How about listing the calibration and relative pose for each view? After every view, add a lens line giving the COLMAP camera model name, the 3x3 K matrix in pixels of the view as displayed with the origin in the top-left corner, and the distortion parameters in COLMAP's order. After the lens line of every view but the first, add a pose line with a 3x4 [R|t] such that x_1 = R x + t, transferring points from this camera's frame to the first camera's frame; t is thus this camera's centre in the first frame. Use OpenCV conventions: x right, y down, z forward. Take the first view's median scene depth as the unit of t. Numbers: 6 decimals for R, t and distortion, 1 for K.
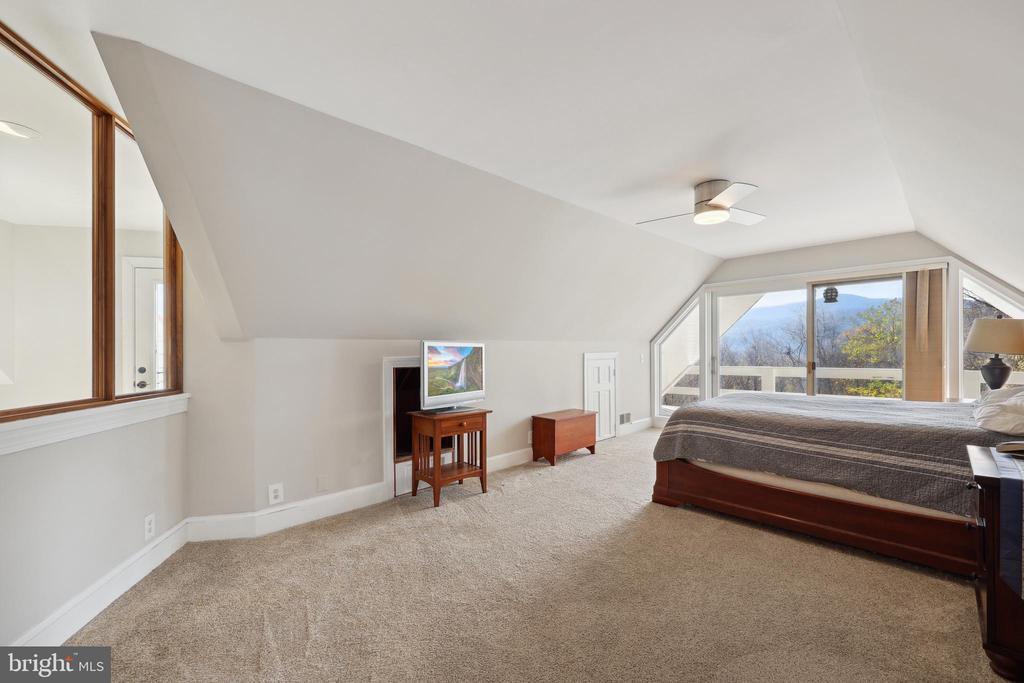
lens RADIAL K [[439.1, 0, 511.0], [0, 439.1, 348.2], [0, 0, 1]] dist [-0.006963, 0.001878]
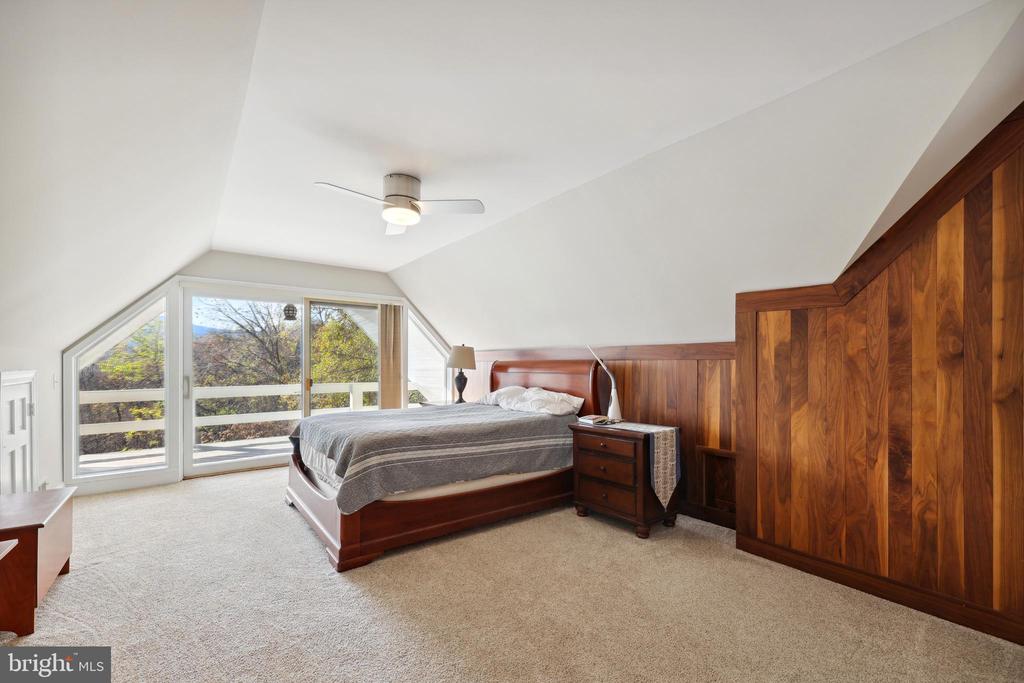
lens RADIAL K [[439.1, 0, 516.3], [0, 439.1, 363.3], [0, 0, 1]] dist [-0.006963, 0.001878]
pose [[0.092647, 0.011609, 0.995631, -0.399809], [-0.003222, 0.999930, -0.011359, 0.008915], [-0.995694, -0.002156, 0.092678, 0.672571]]
